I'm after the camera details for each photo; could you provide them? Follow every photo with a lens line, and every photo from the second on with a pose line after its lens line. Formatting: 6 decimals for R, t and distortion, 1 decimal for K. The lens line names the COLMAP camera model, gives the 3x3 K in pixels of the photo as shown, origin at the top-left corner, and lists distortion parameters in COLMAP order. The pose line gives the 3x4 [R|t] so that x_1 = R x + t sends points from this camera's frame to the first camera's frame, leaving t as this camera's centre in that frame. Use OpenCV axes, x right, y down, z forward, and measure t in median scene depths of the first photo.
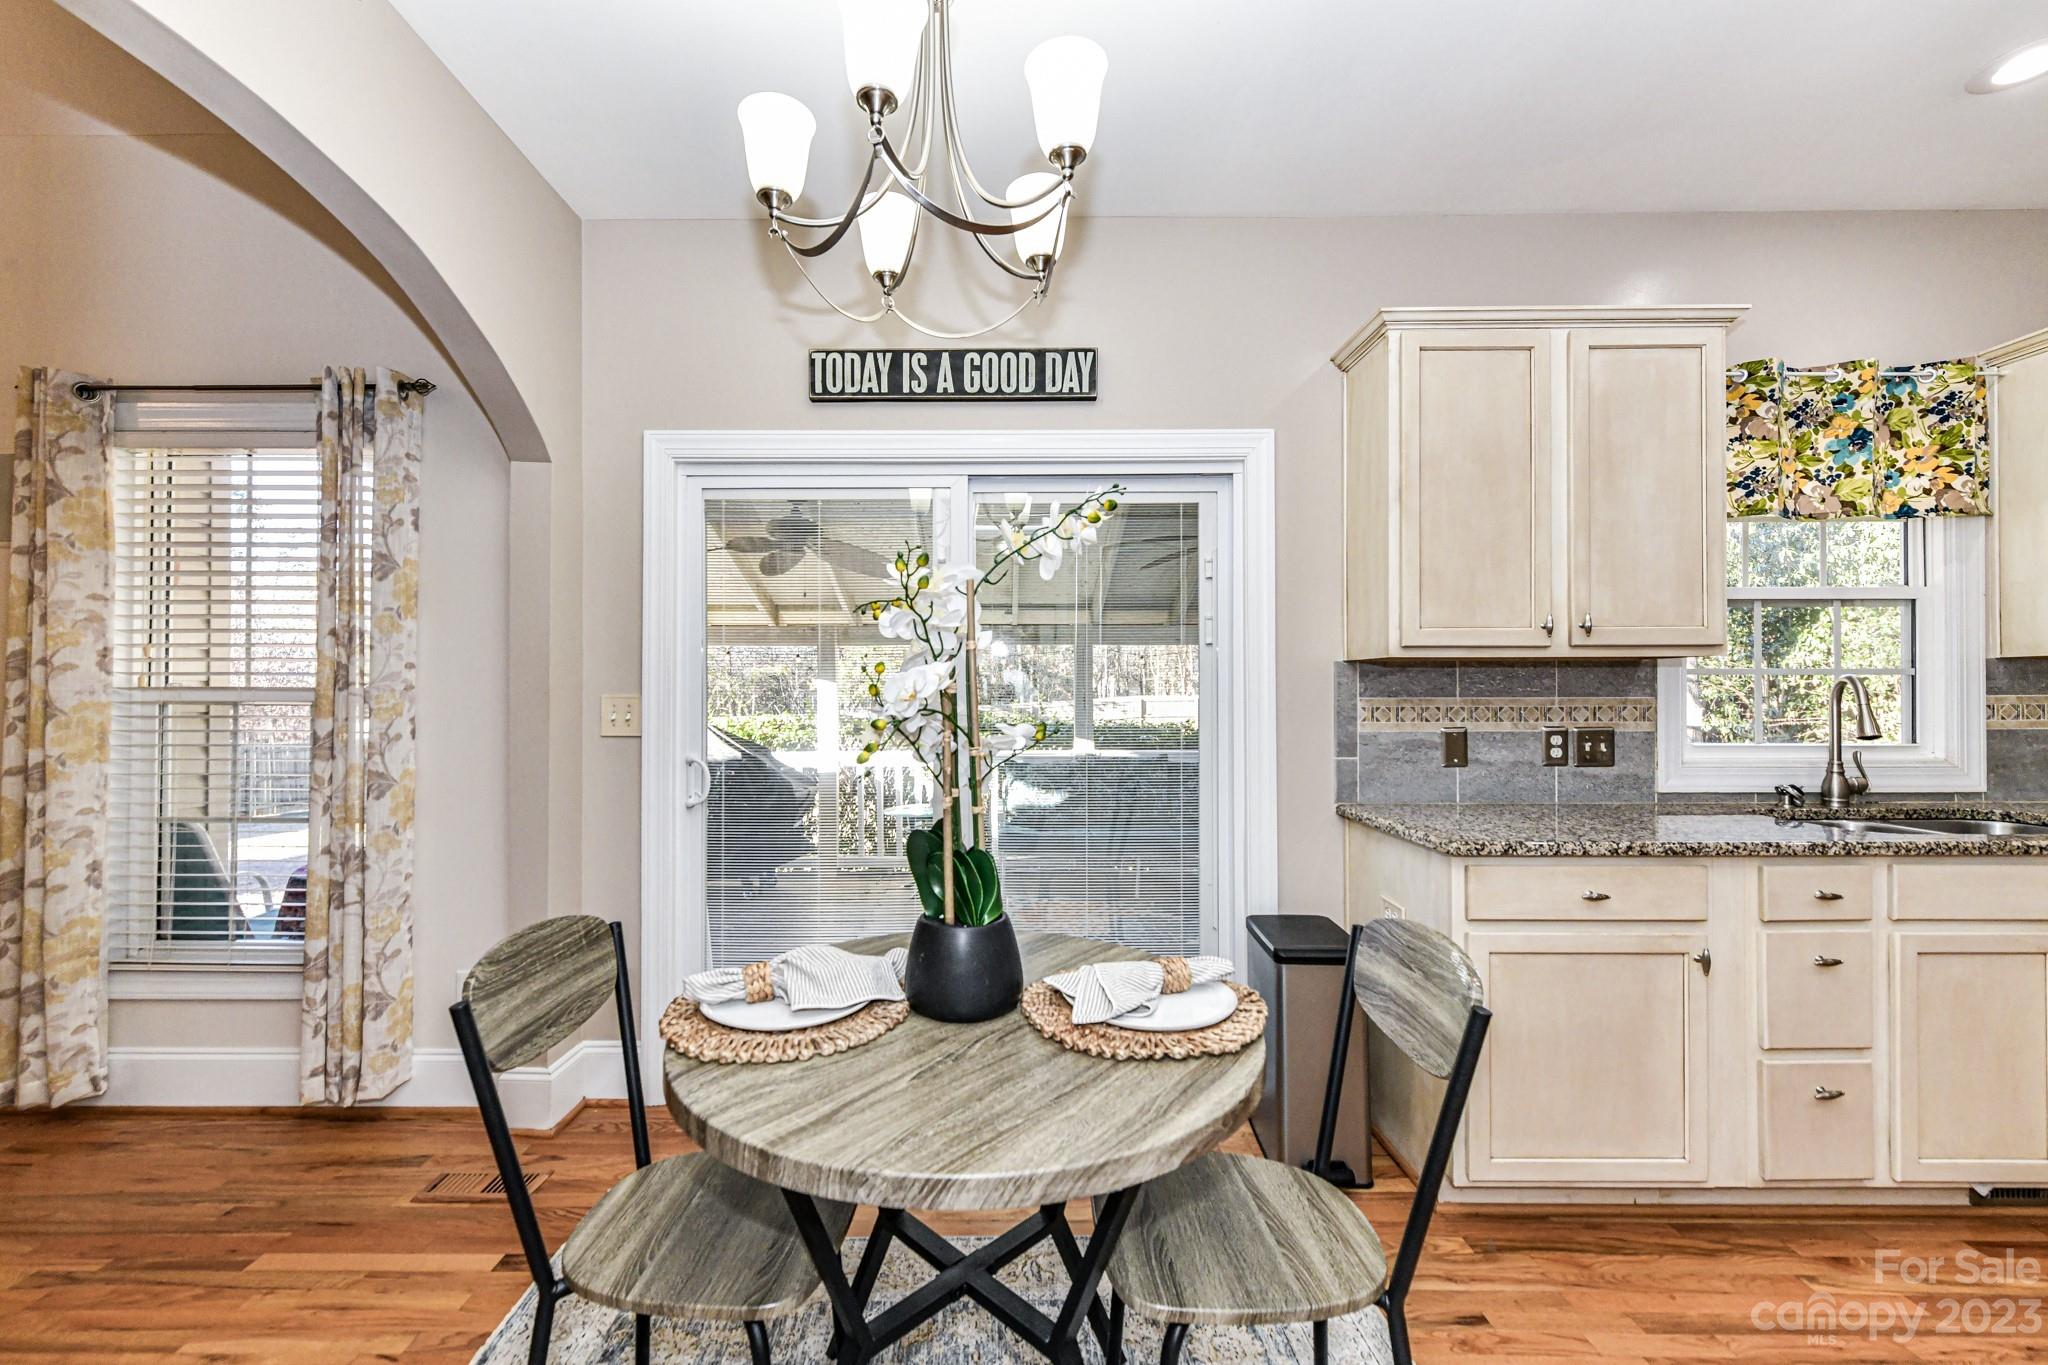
lens RADIAL K [[800.6, 0, 1031.3], [0, 800.6, 686.8], [0, 0, 1]] dist [0.000741, -0.000244]
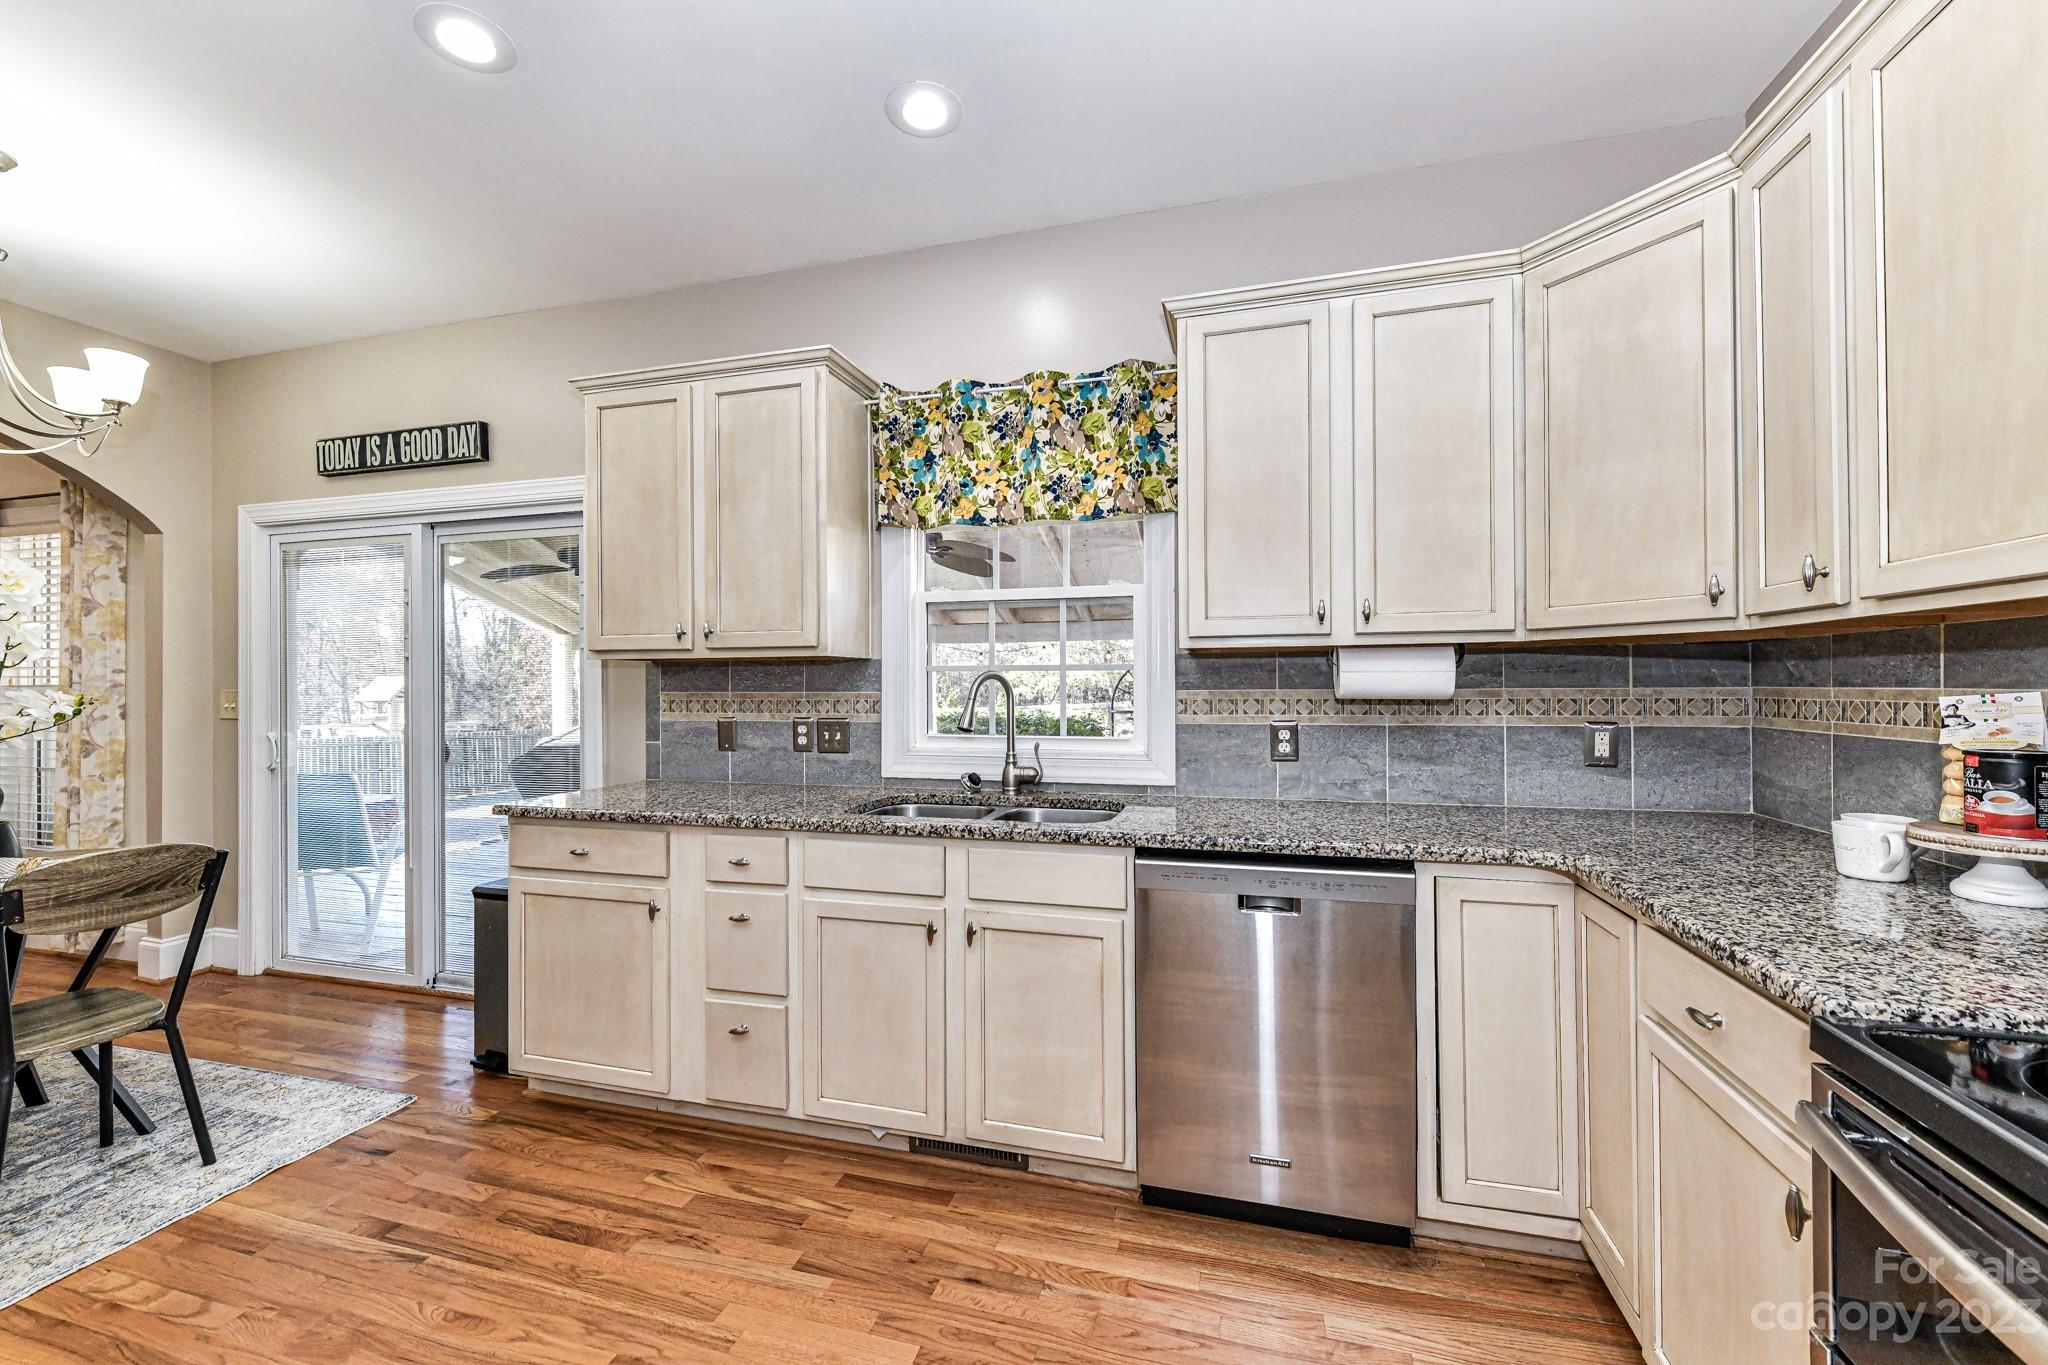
lens RADIAL K [[787.1, 0, 1041.2], [0, 787.1, 683.2], [0, 0, 1]] dist [0.000857, -0.000123]
pose [[0.967924, -0.001773, -0.251235, 1.276393], [0.003057, 0.999984, 0.004720, -0.003565], [0.251223, -0.005337, 0.967915, -0.002746]]
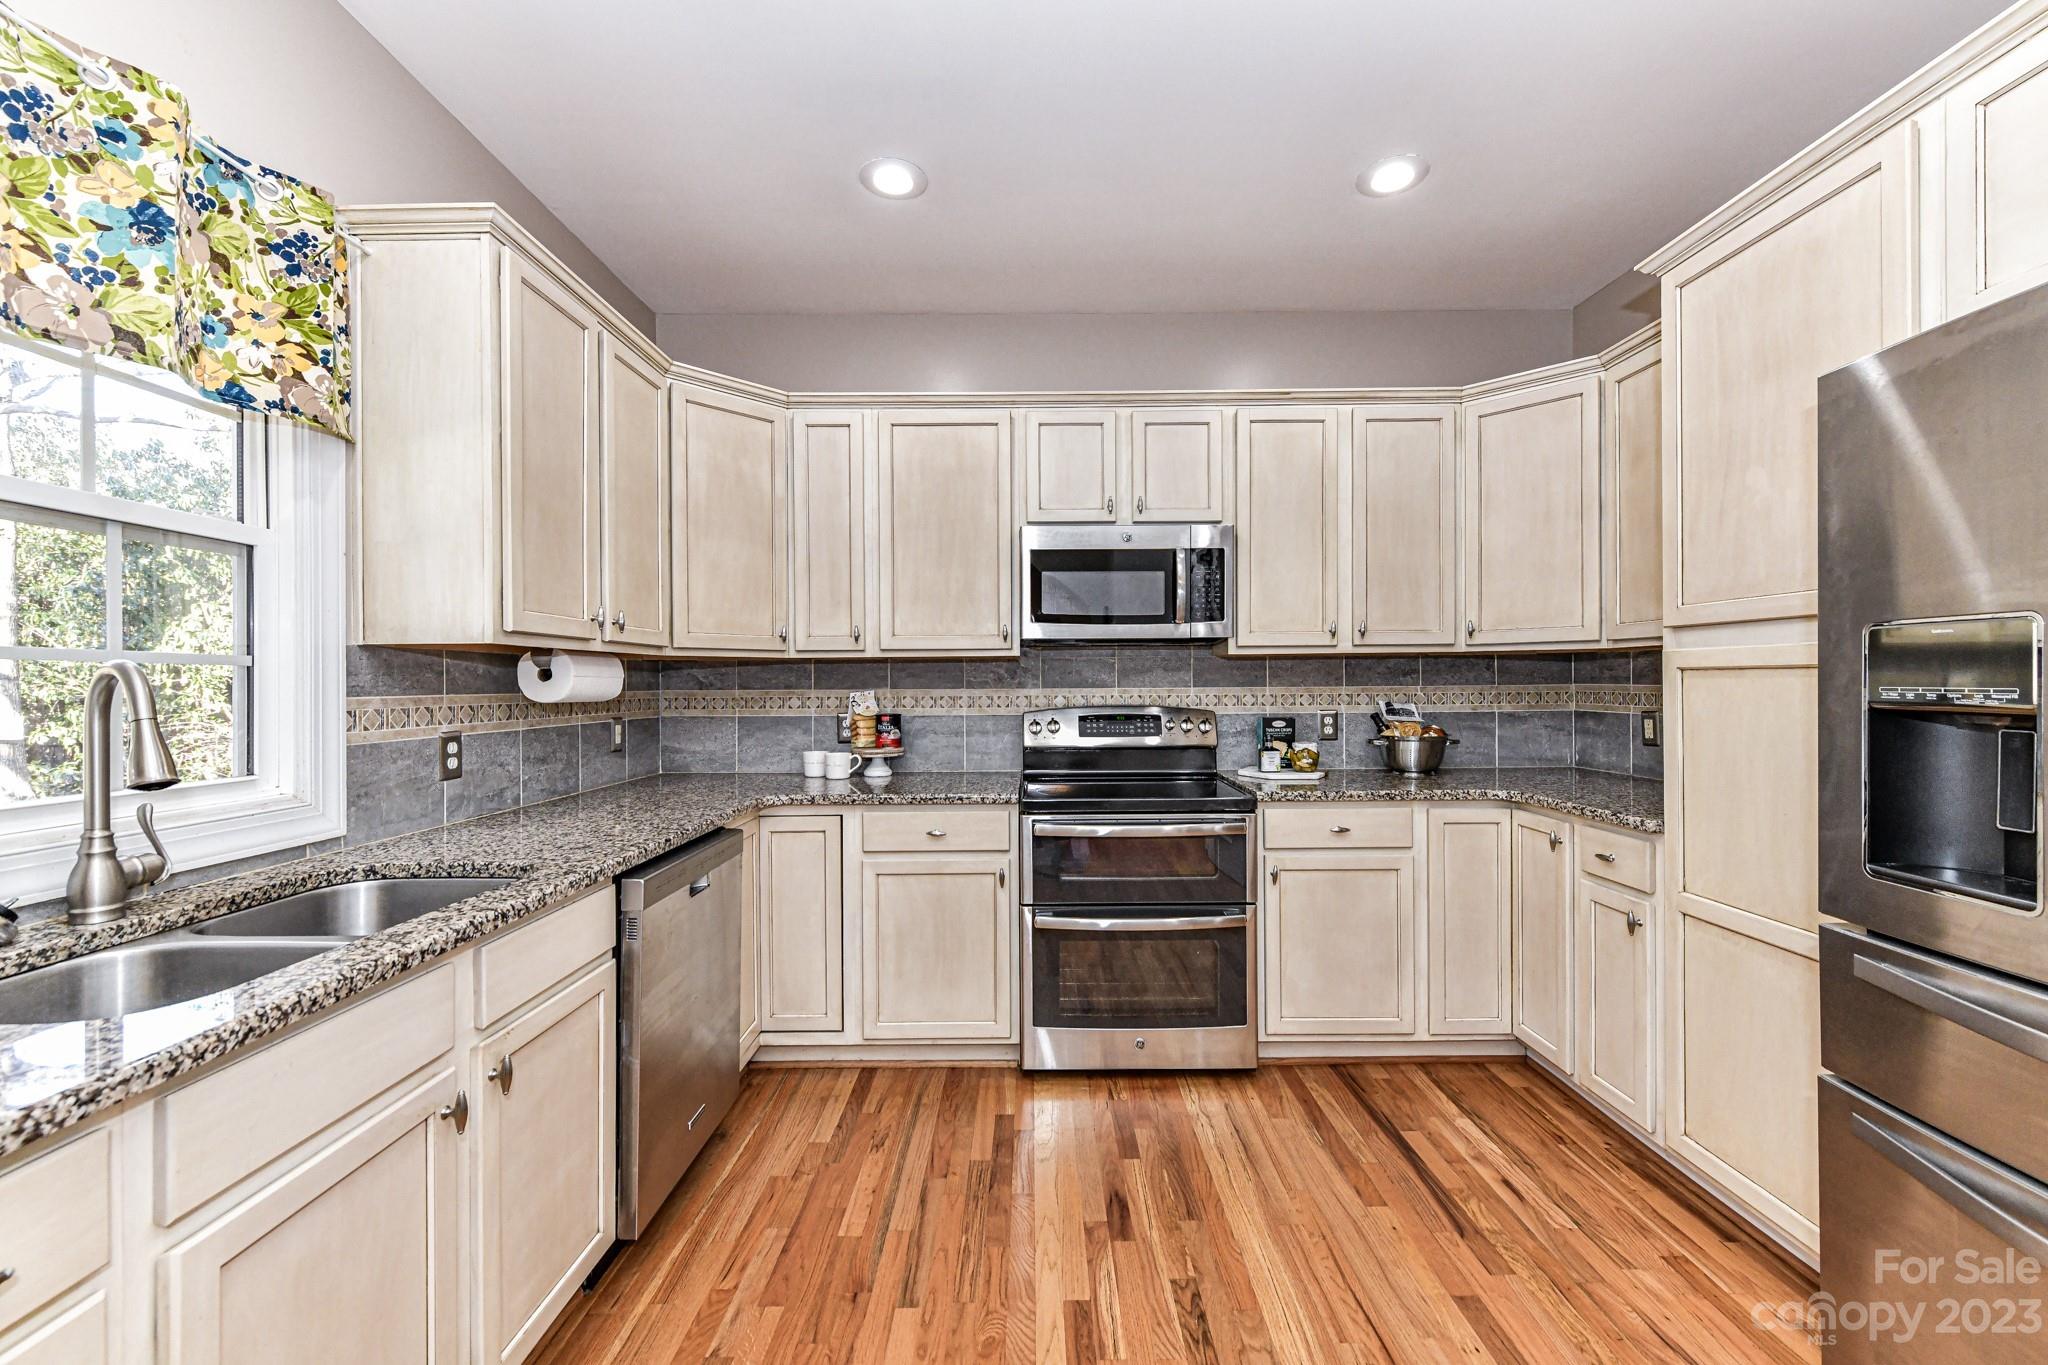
lens RADIAL K [[814.6, 0, 1020.7], [0, 814.6, 684.3], [0, 0, 1]] dist [0.001040, 0.000273]
pose [[0.005269, 0.003197, 0.999981, 0.480357], [-0.000194, 0.999995, -0.003196, 0.001287], [-0.999986, -0.000178, 0.005270, 0.405010]]
